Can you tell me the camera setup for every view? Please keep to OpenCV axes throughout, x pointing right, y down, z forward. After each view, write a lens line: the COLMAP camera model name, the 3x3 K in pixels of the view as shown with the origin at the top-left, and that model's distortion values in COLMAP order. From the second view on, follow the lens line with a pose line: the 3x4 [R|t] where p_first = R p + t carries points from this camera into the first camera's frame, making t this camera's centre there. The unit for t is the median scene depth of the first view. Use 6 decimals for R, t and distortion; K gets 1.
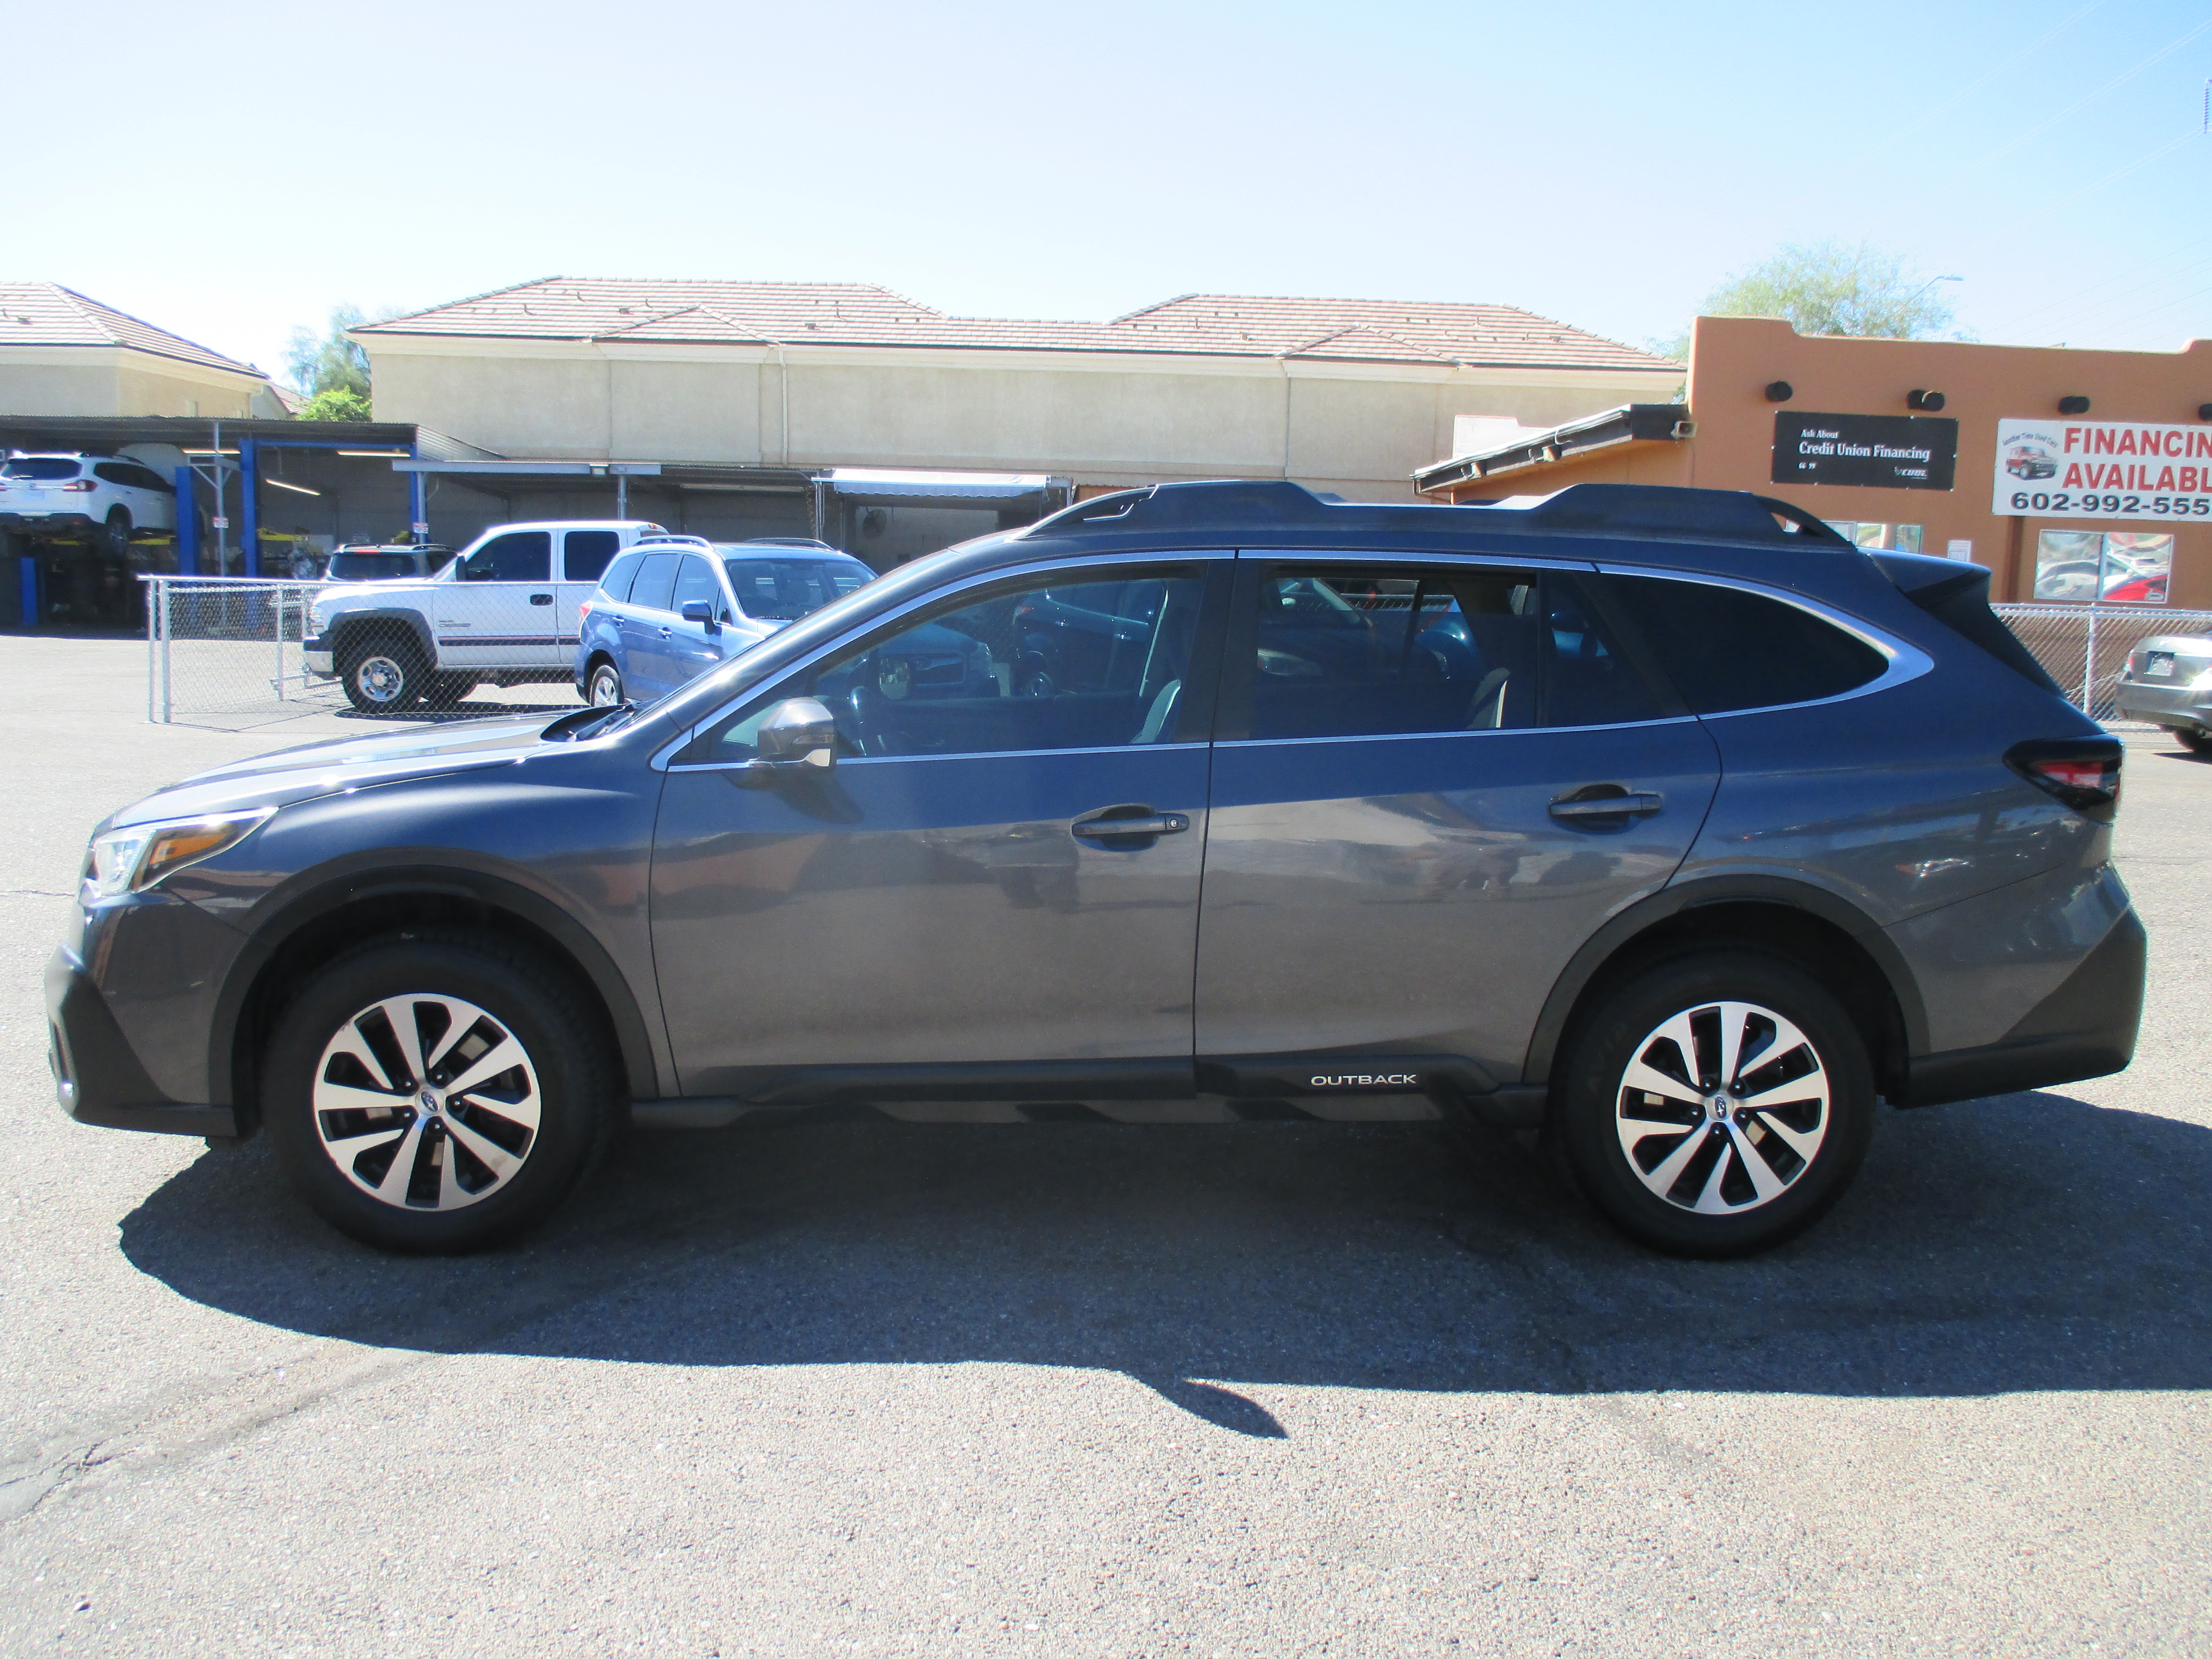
lens RADIAL K [[1929.4, 0, 1106.5], [0, 1929.4, 834.5], [0, 0, 1]] dist [-0.034296, 0.027823]
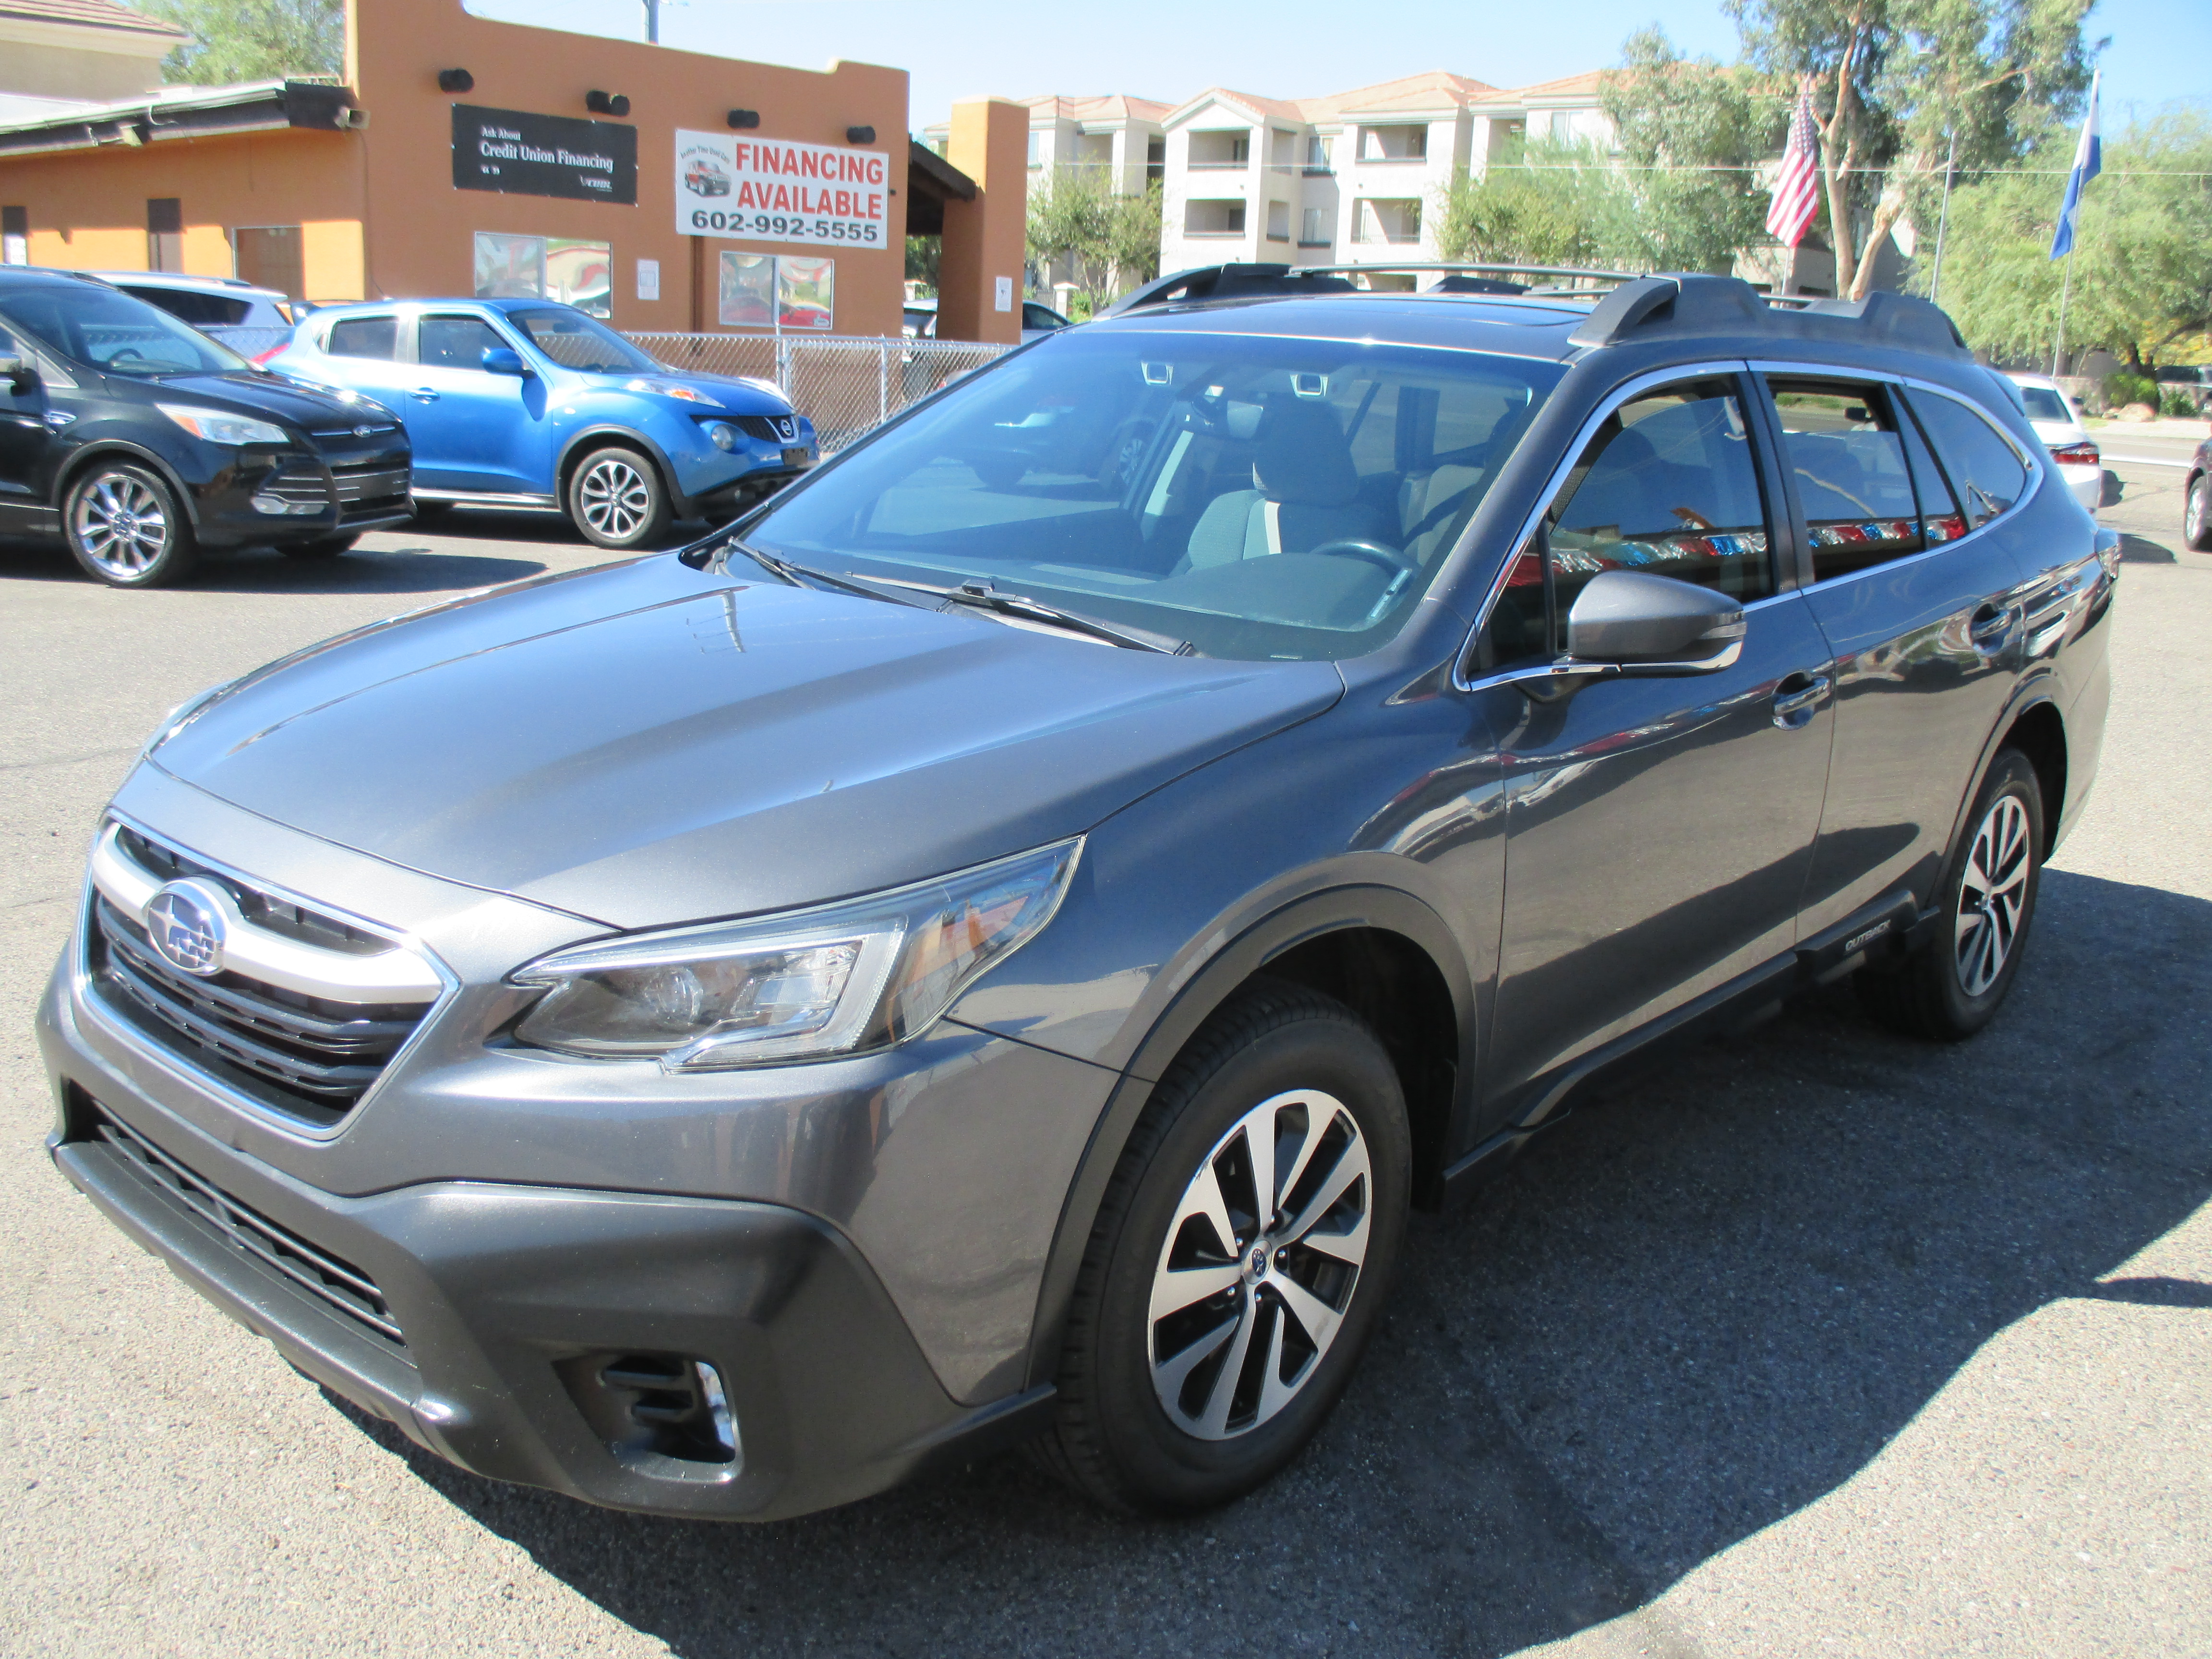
lens RADIAL K [[2111.8, 0, 1107.4], [0, 2111.8, 822.6], [0, 0, 1]] dist [-0.012151, 0.000000]
pose [[0.693385, -0.162238, 0.702066, -0.168154], [0.076994, 0.985427, 0.151677, -0.022330], [-0.716442, -0.051115, 0.695771, 0.111715]]
